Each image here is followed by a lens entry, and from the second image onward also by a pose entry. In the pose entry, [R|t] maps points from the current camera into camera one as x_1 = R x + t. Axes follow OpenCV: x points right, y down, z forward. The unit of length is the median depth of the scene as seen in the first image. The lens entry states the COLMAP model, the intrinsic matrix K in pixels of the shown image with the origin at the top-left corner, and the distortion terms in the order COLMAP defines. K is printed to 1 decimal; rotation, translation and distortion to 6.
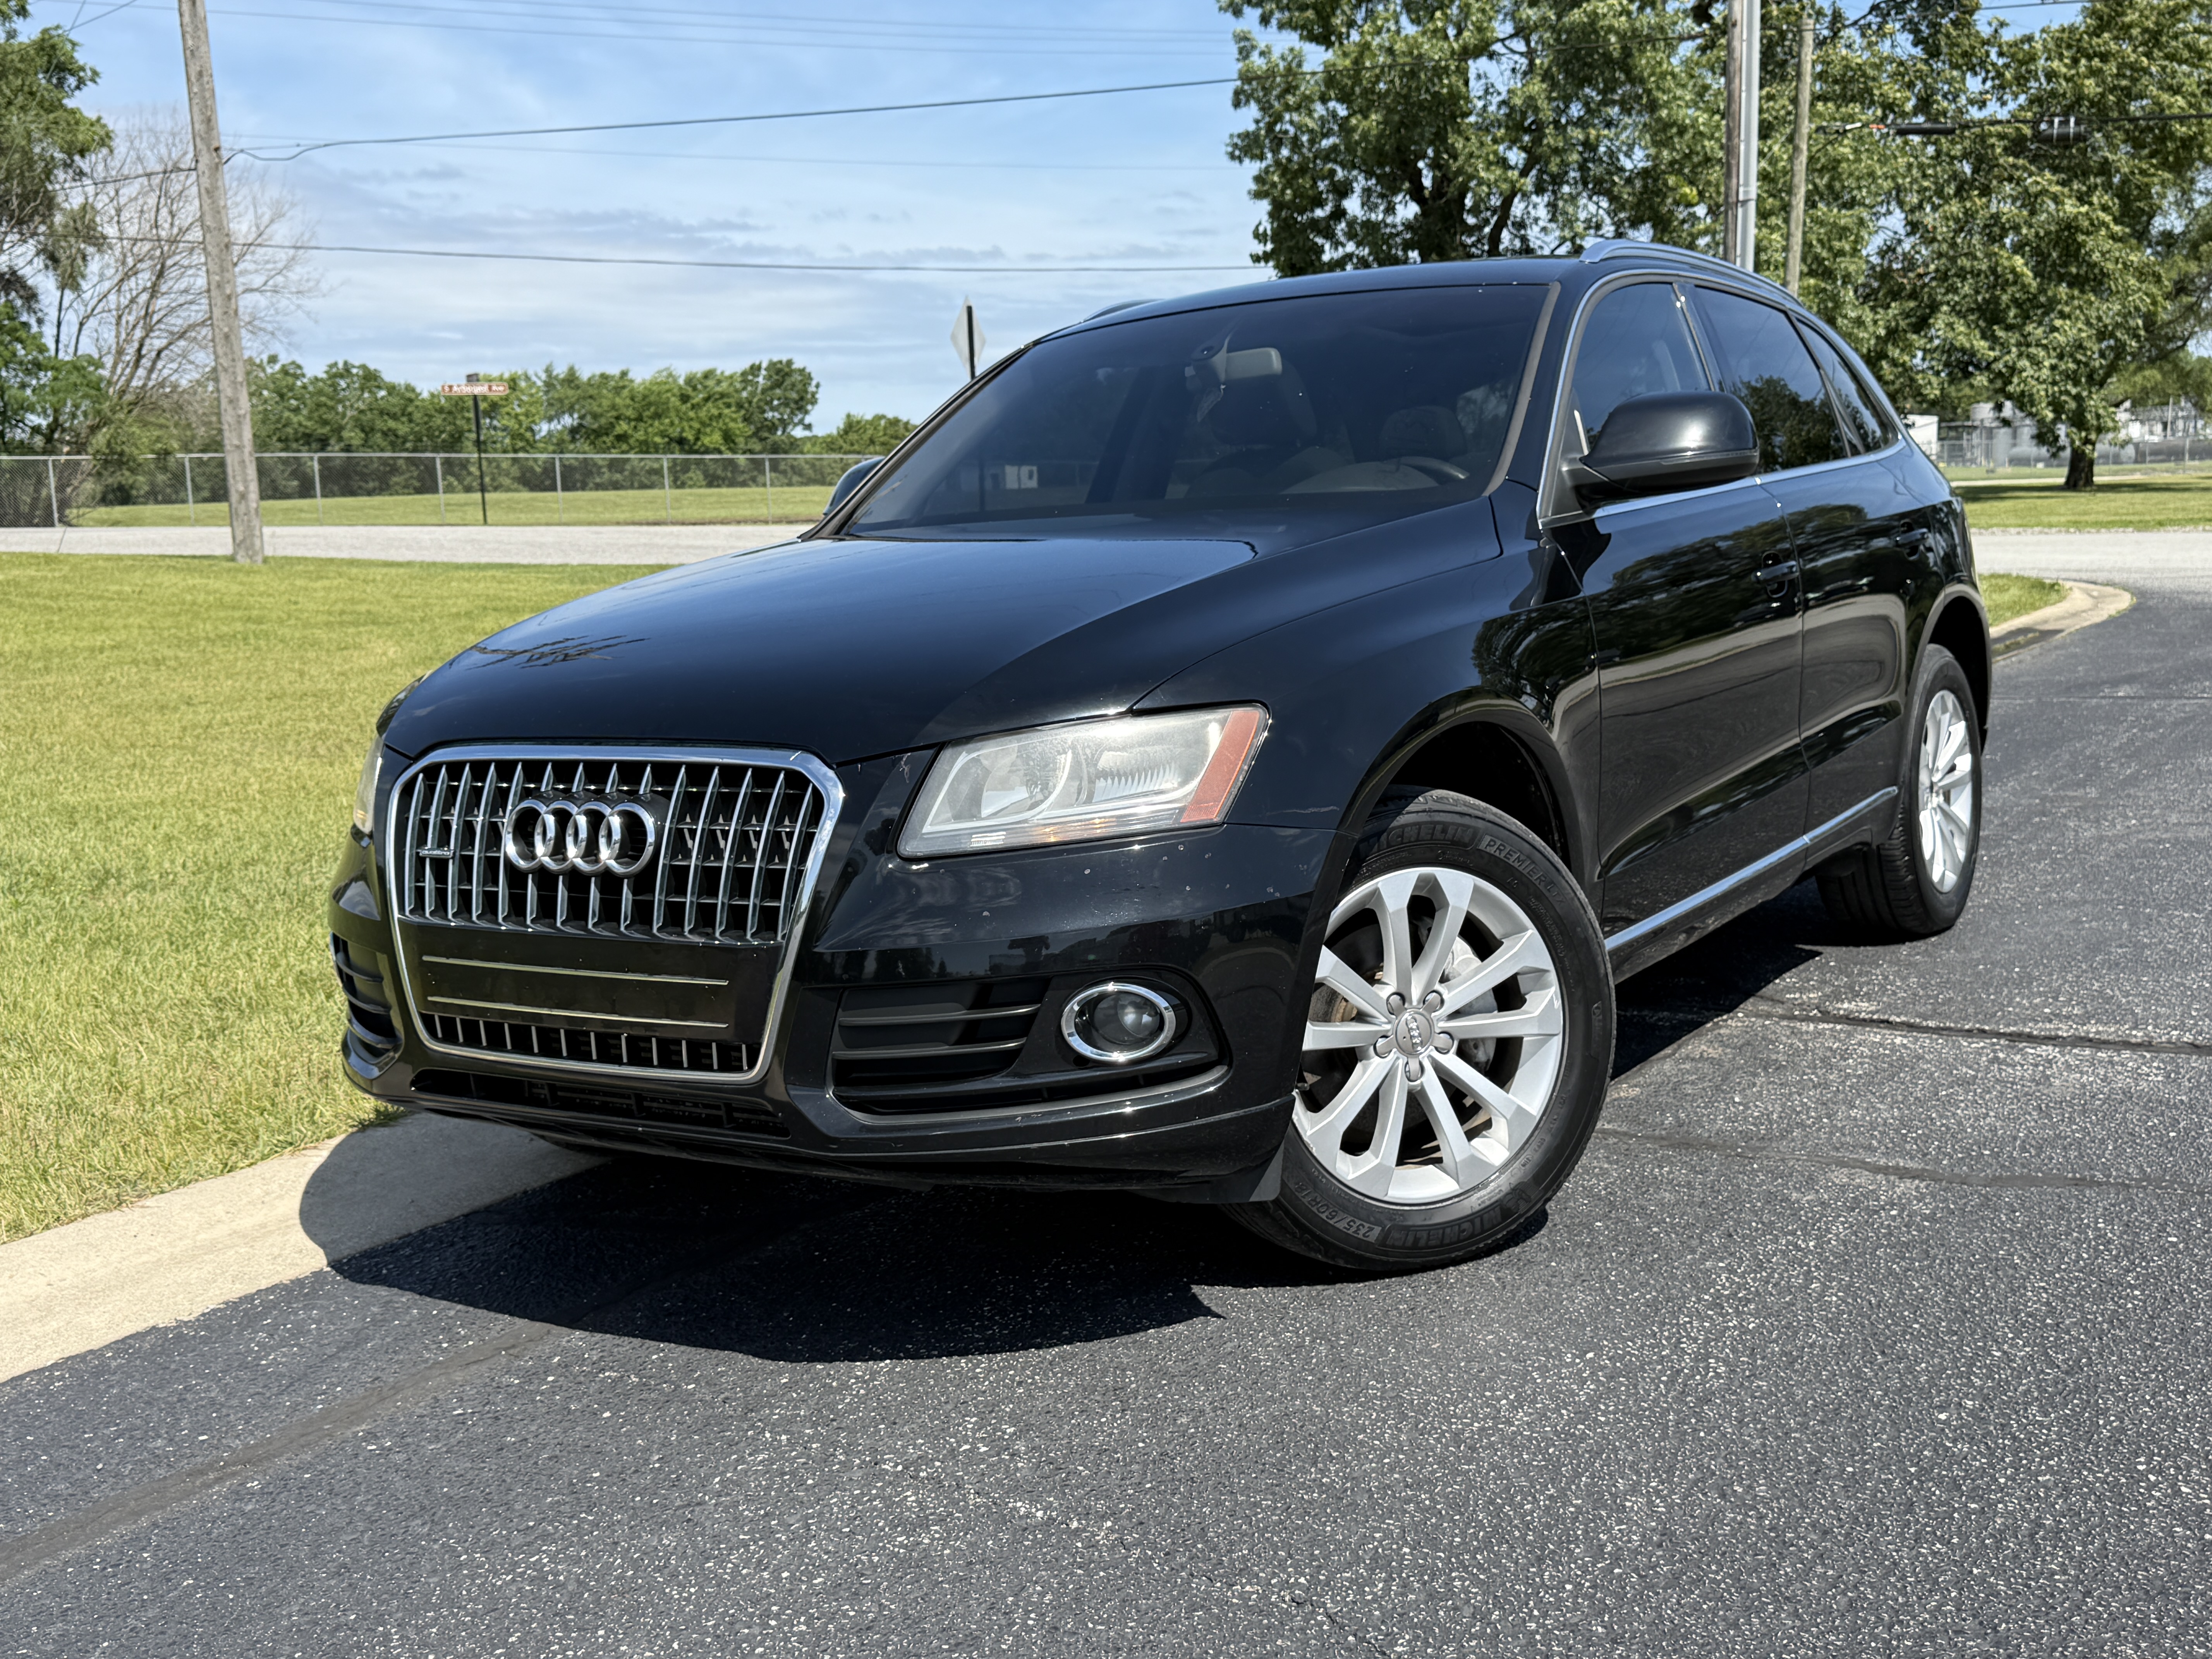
lens RADIAL K [[2301.2, 0, 1116.7], [0, 2301.2, 853.7], [0, 0, 1]] dist [0.021477, 0.000000]
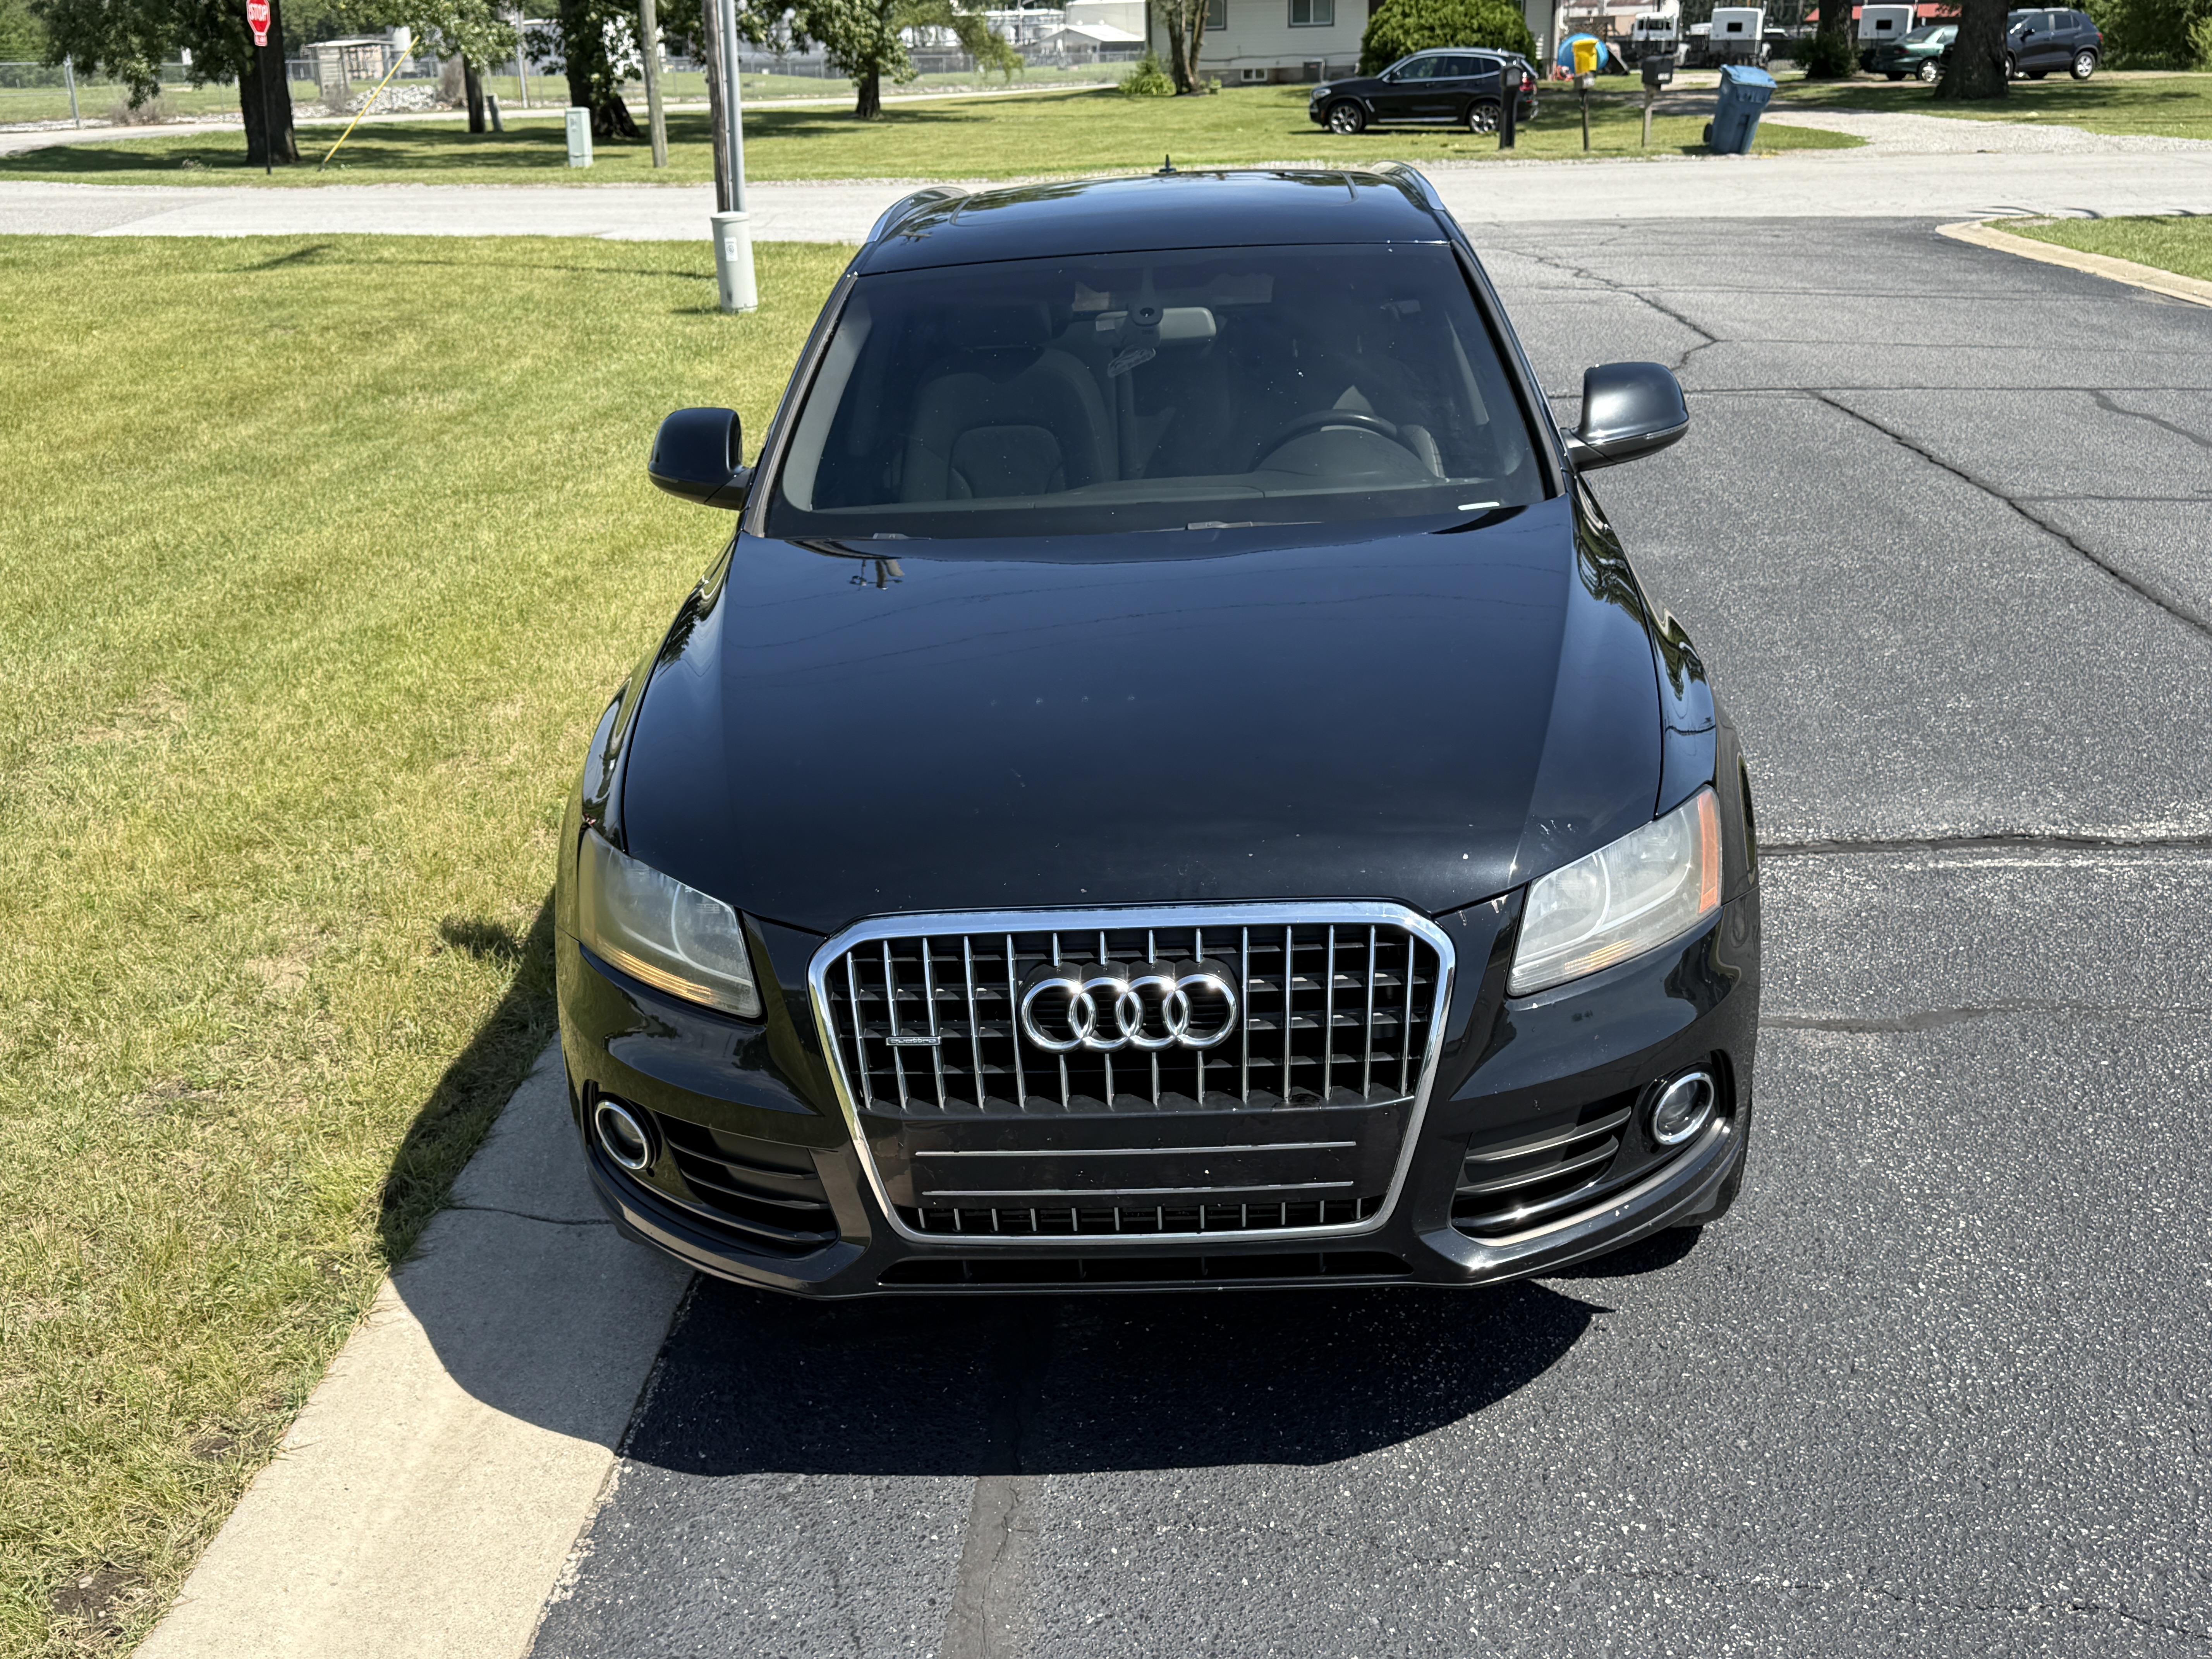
lens RADIAL K [[2267.5, 0, 1095.1], [0, 2267.5, 818.7], [0, 0, 1]] dist [0.034314, 0.000000]
pose [[0.863794, -0.147957, 0.481631, -0.634842], [0.070843, 0.982081, 0.174640, -0.232082], [-0.498840, -0.116733, 0.858797, 0.193051]]
